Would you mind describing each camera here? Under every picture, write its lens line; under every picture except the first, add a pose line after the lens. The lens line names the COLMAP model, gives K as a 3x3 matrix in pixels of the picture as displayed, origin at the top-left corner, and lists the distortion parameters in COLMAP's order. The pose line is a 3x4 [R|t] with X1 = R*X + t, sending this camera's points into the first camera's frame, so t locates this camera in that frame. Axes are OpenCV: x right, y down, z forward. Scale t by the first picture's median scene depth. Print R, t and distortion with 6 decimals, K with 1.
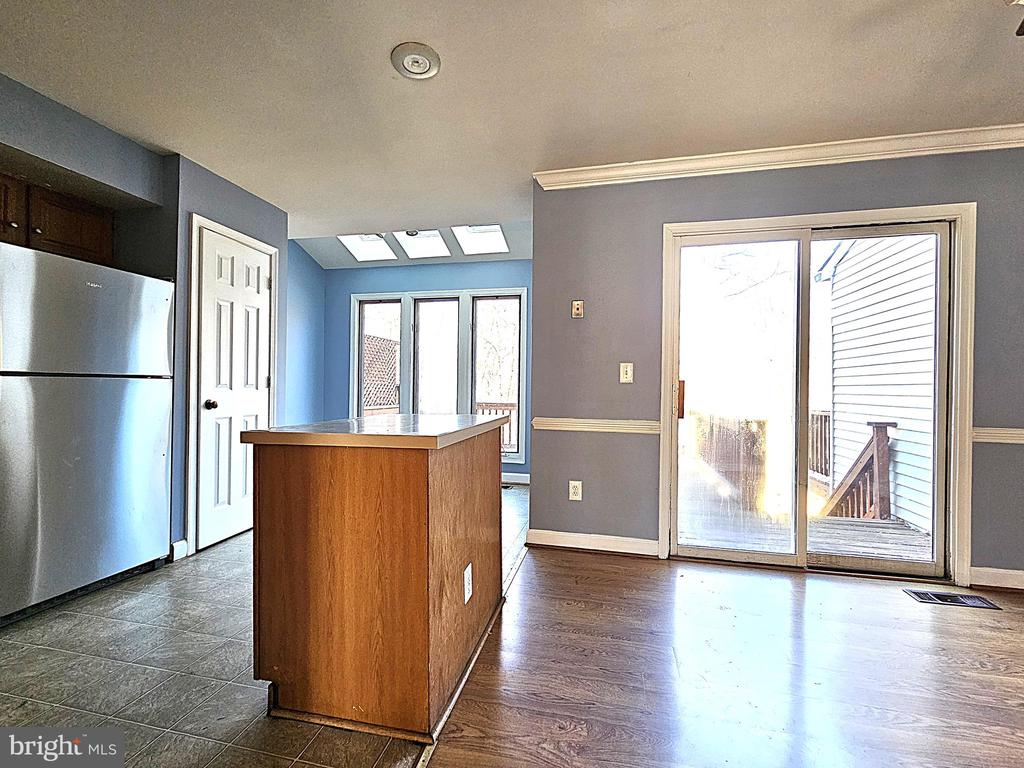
lens RADIAL K [[451.5, 0, 507.1], [0, 451.5, 385.8], [0, 0, 1]] dist [0.000784, 0.000601]
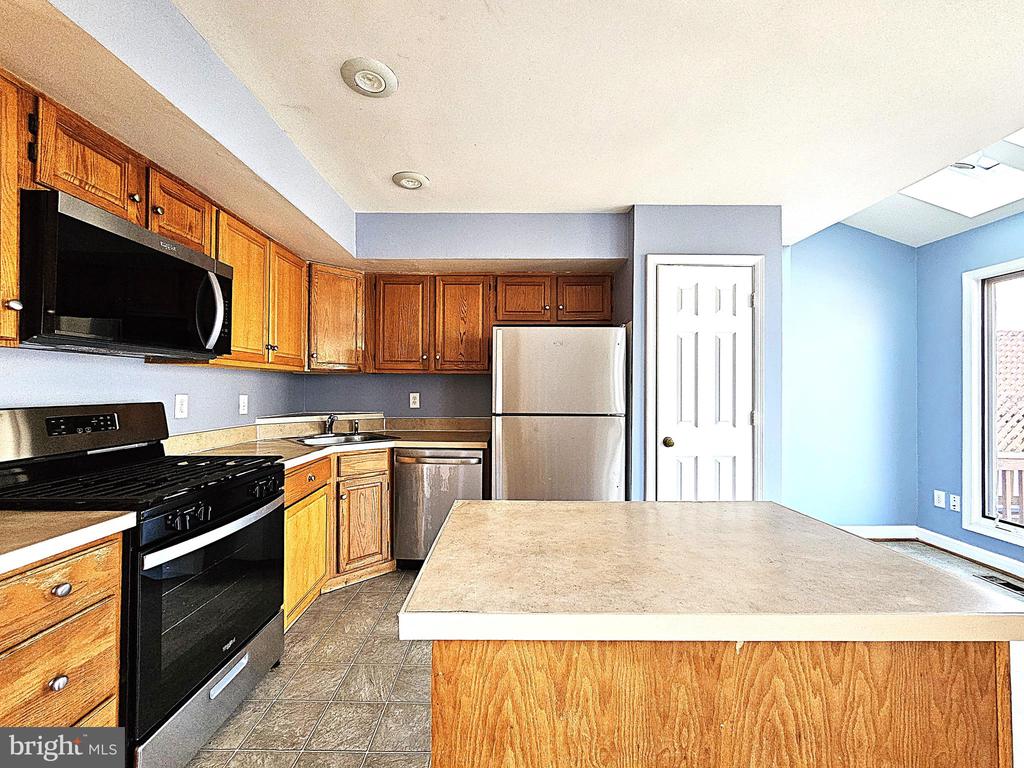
lens RADIAL K [[421.3, 0, 511.8], [0, 421.3, 386.8], [0, 0, 1]] dist [0.002182, -0.000013]
pose [[0.230364, -0.014762, -0.972993, 0.163914], [-0.000287, 0.999884, -0.015238, -0.067084], [0.973104, 0.003790, 0.230333, 0.479379]]
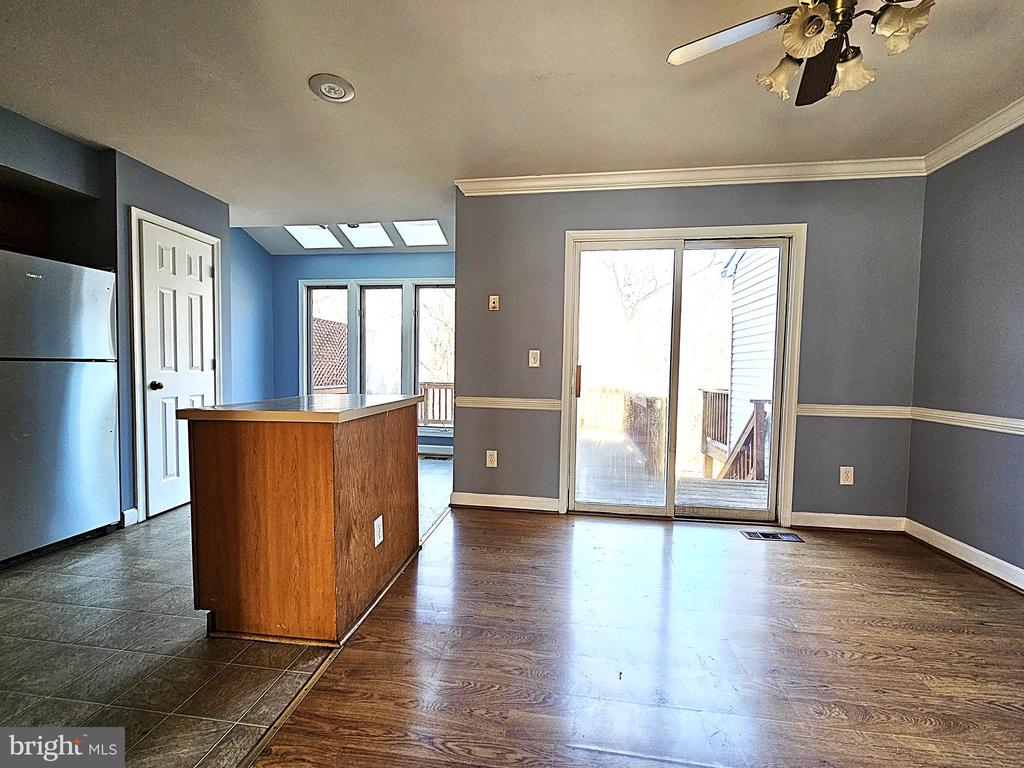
lens RADIAL K [[432.9, 0, 508.8], [0, 432.9, 386.7], [0, 0, 1]] dist [0.001820, 0.000708]
pose [[0.996013, -0.000128, 0.089210, 0.100854], [-0.004317, 0.998758, 0.049634, -0.011478], [-0.089105, -0.049821, 0.994775, -0.120038]]
